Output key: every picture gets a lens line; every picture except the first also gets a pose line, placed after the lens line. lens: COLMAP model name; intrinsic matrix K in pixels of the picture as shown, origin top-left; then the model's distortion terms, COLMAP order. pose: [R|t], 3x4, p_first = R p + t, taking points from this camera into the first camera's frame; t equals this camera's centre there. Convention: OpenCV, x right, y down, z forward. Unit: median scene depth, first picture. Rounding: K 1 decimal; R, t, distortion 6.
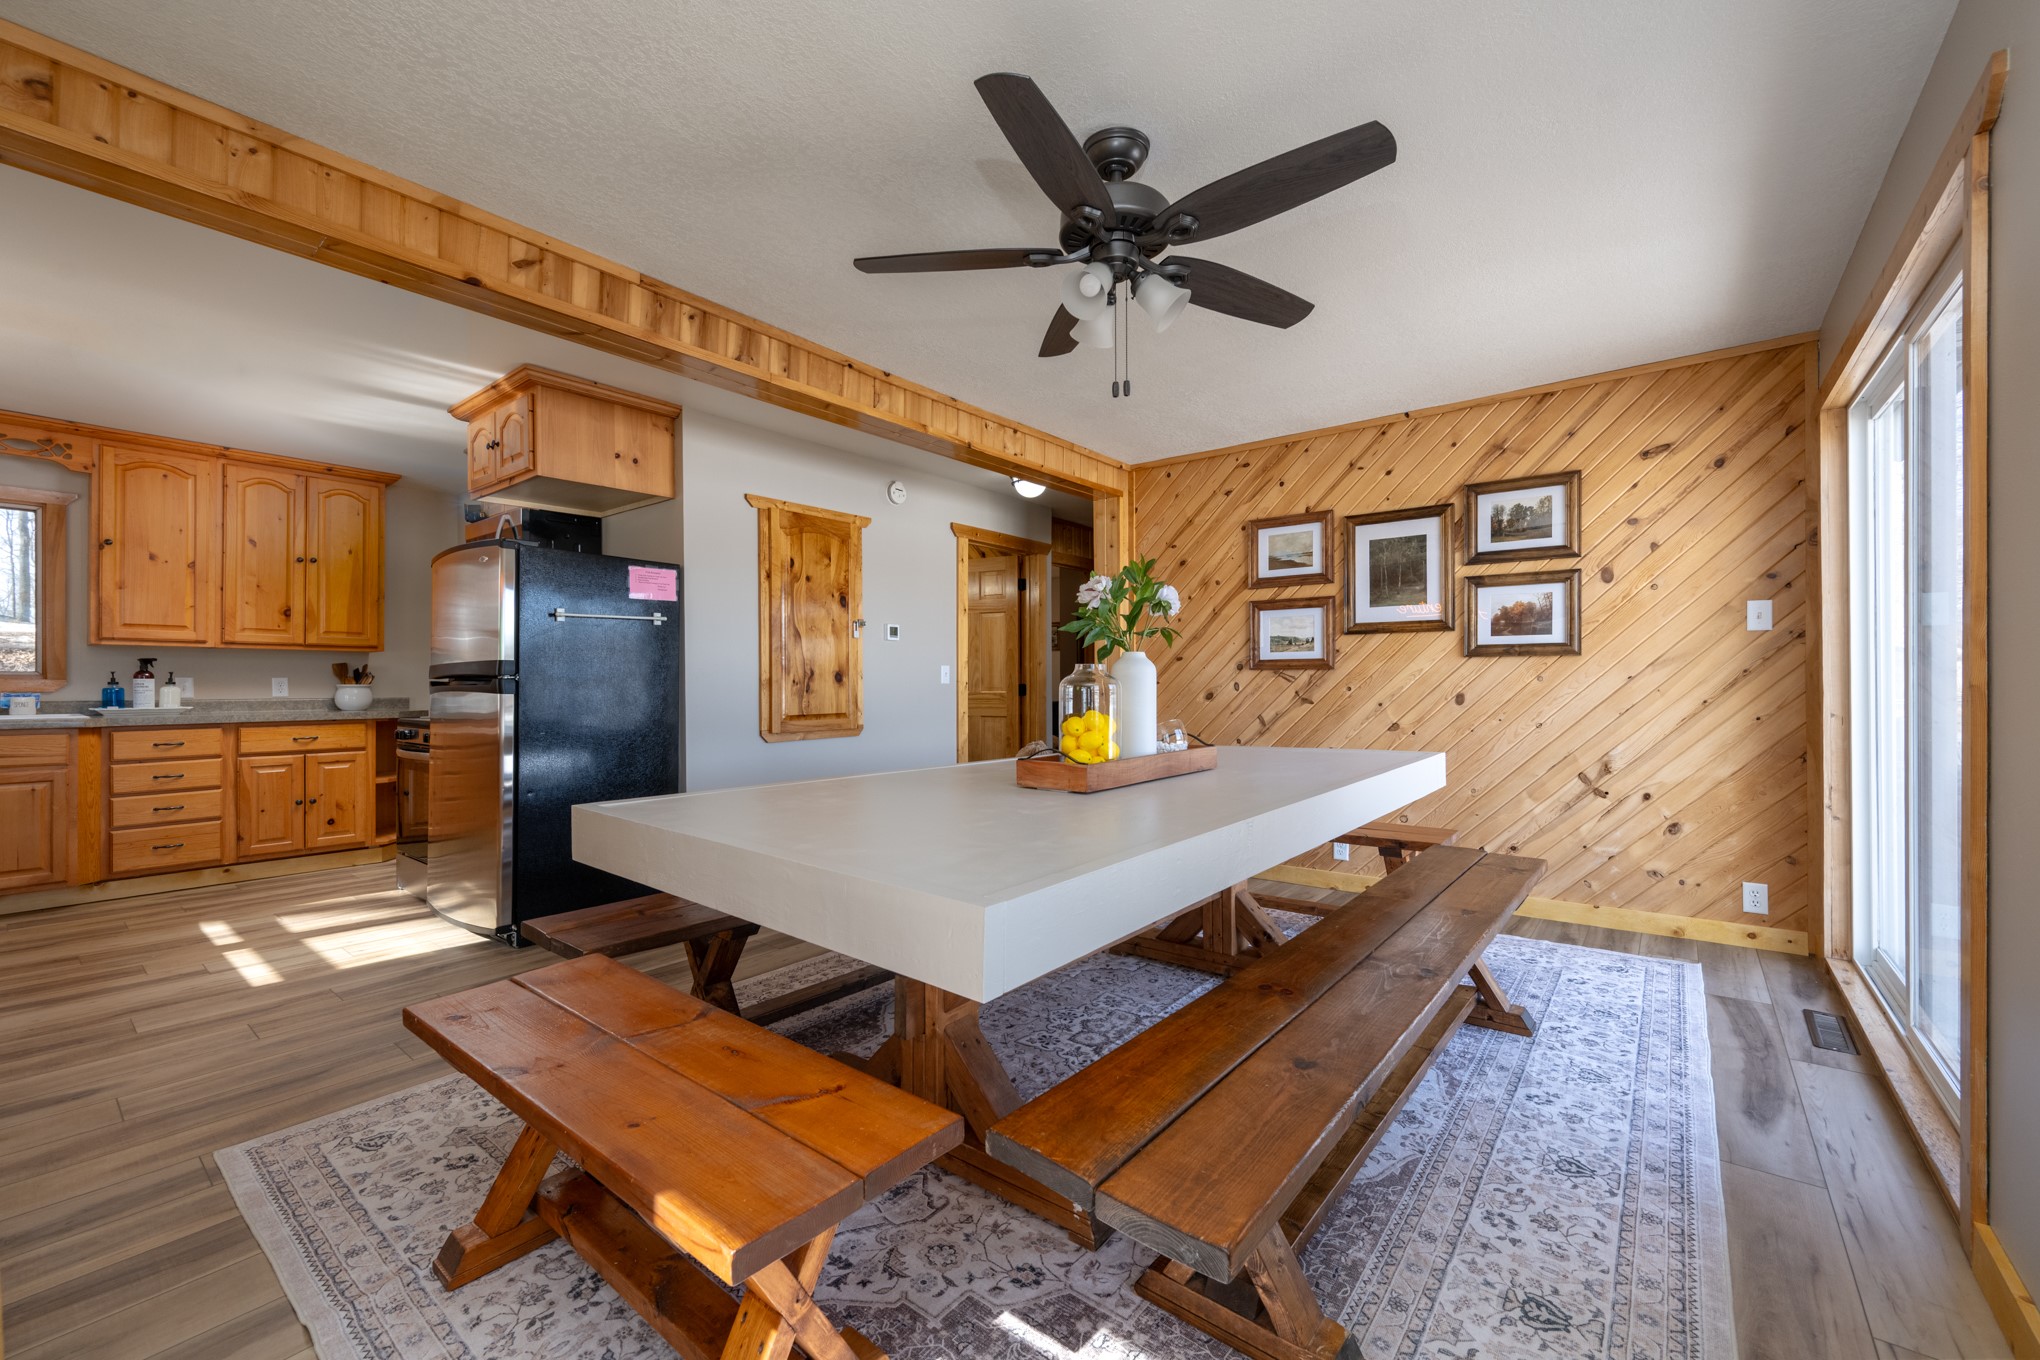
lens RADIAL K [[824.8, 0, 1060.5], [0, 824.8, 679.6], [0, 0, 1]] dist [-0.002935, -0.000298]
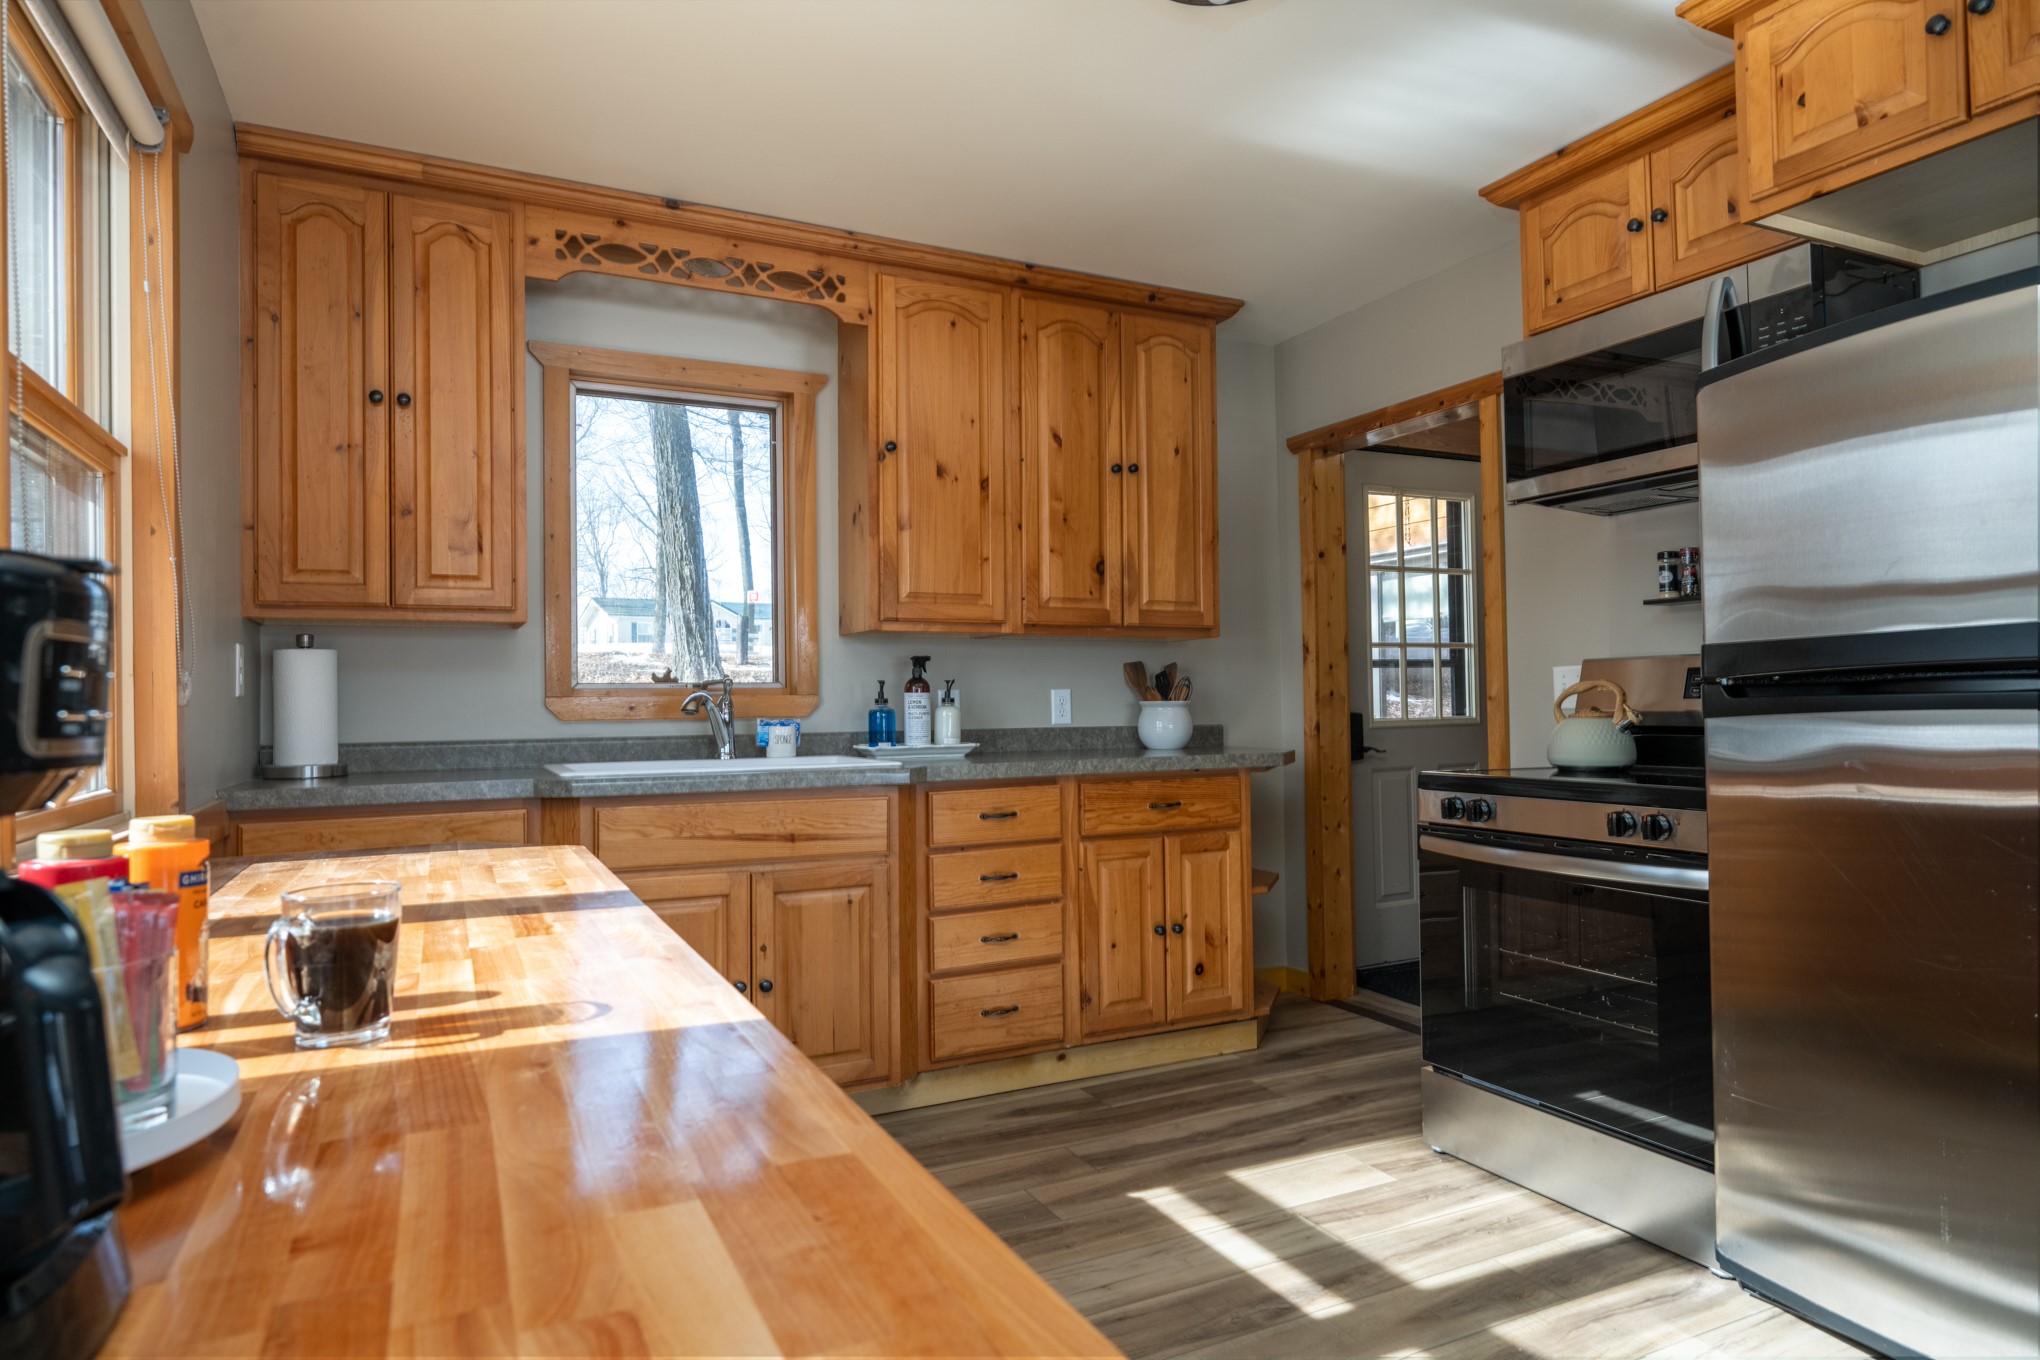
lens RADIAL K [[1170.9, 0, 1007.4], [0, 1170.9, 681.8], [0, 0, 1]] dist [0.002492, 0.000228]
pose [[0.887054, -0.018559, -0.461293, -0.701213], [0.012711, 0.999795, -0.015780, 0.004764], [0.461491, 0.008134, 0.887107, 0.322469]]
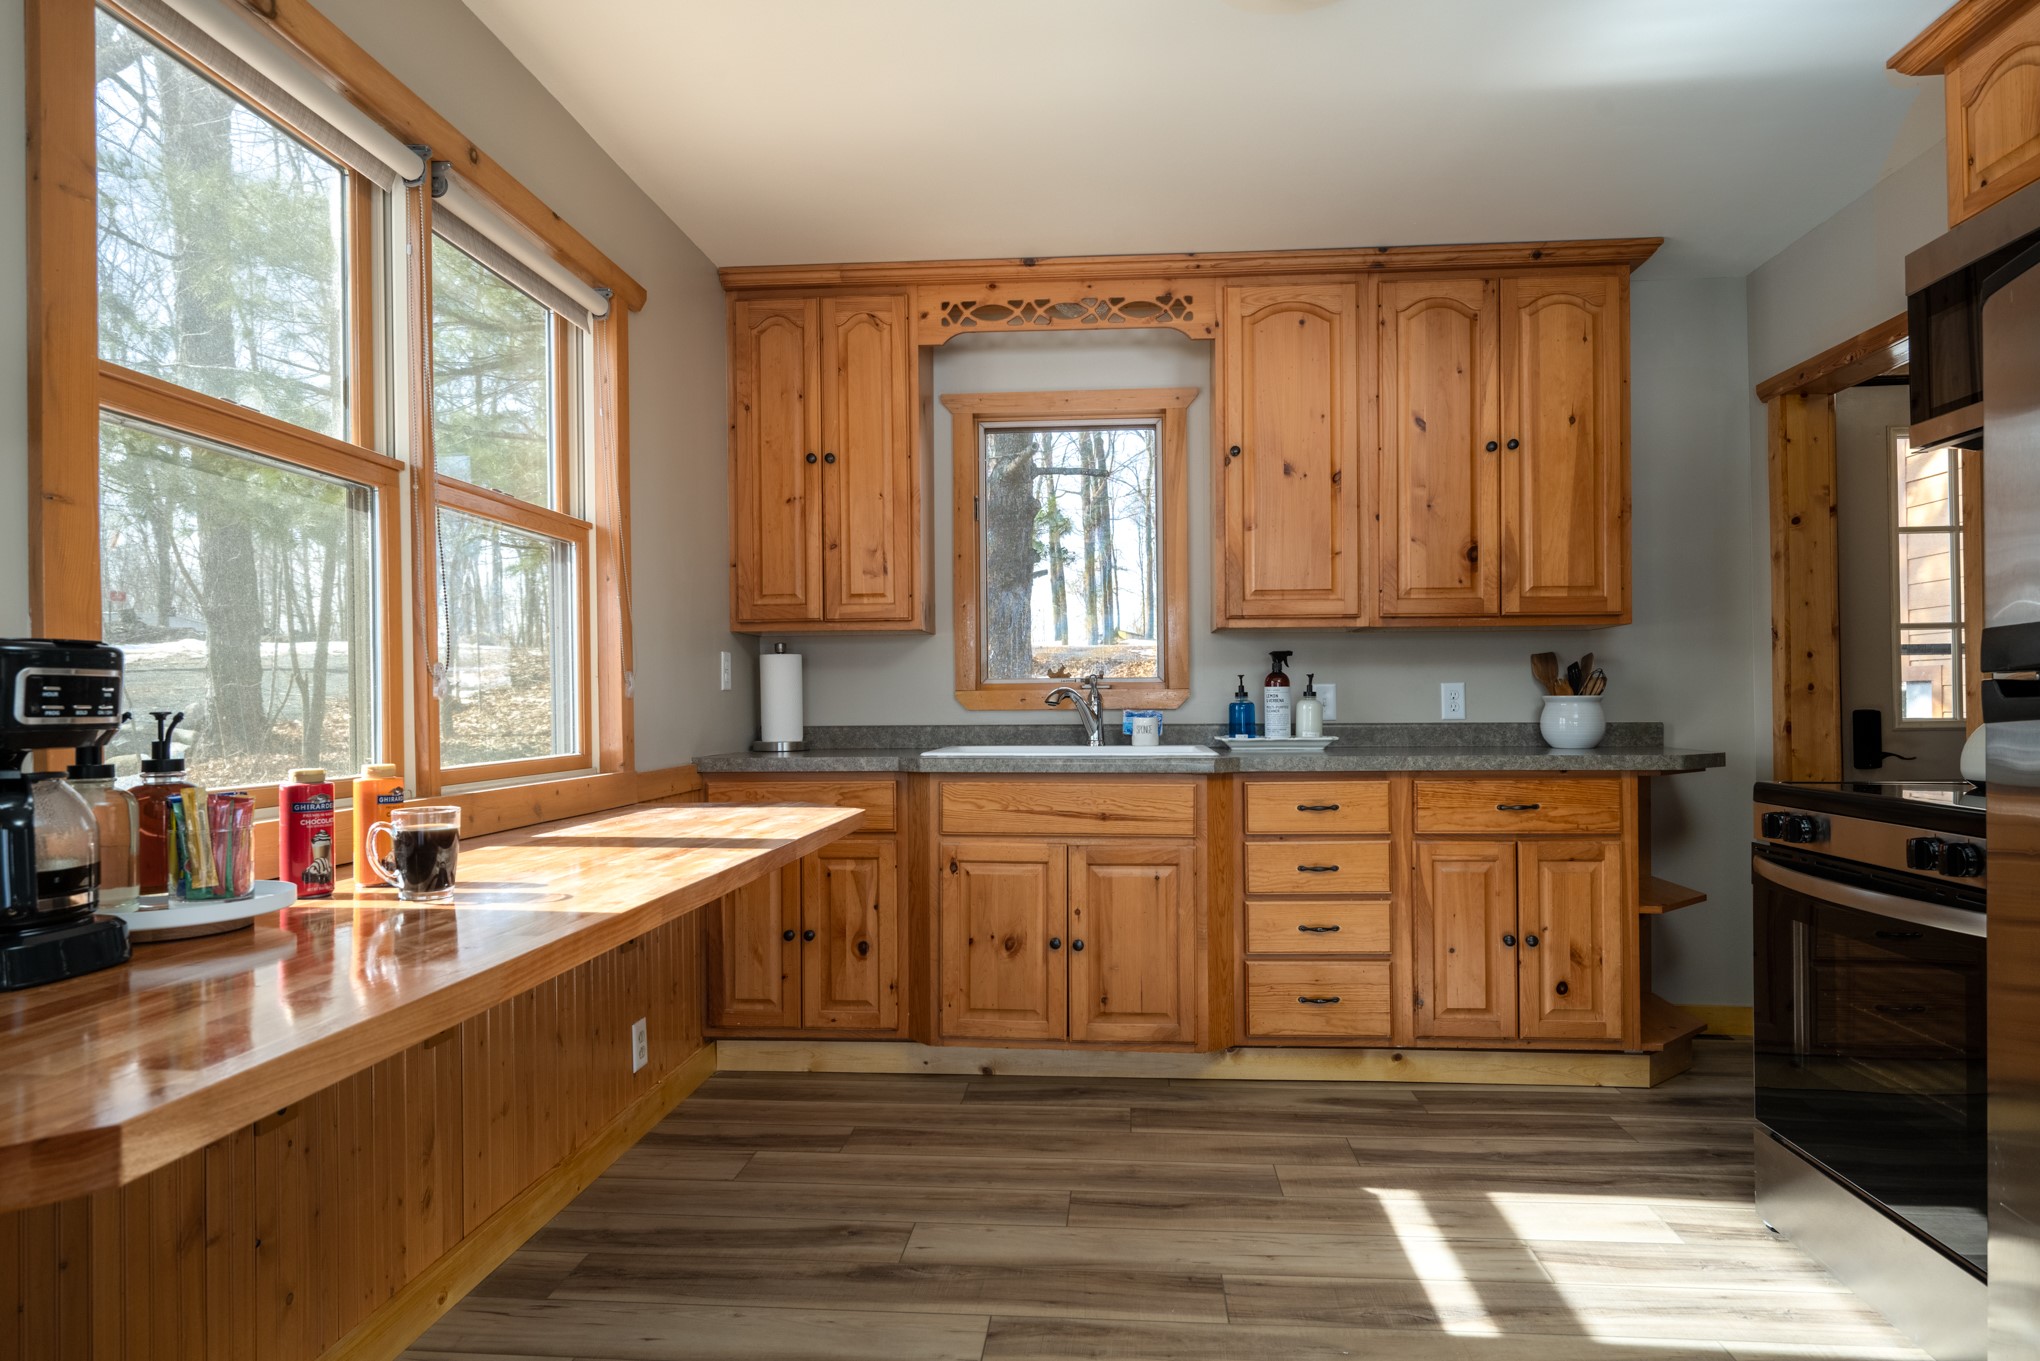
lens RADIAL K [[1170.9, 0, 1020.3], [0, 1170.9, 695.1], [0, 0, 1]] dist [0.002492, 0.000228]
pose [[0.529718, -0.006739, -0.848147, -0.519247], [0.008914, 0.999957, -0.002377, 0.005314], [0.848127, -0.006301, 0.529755, 0.415270]]
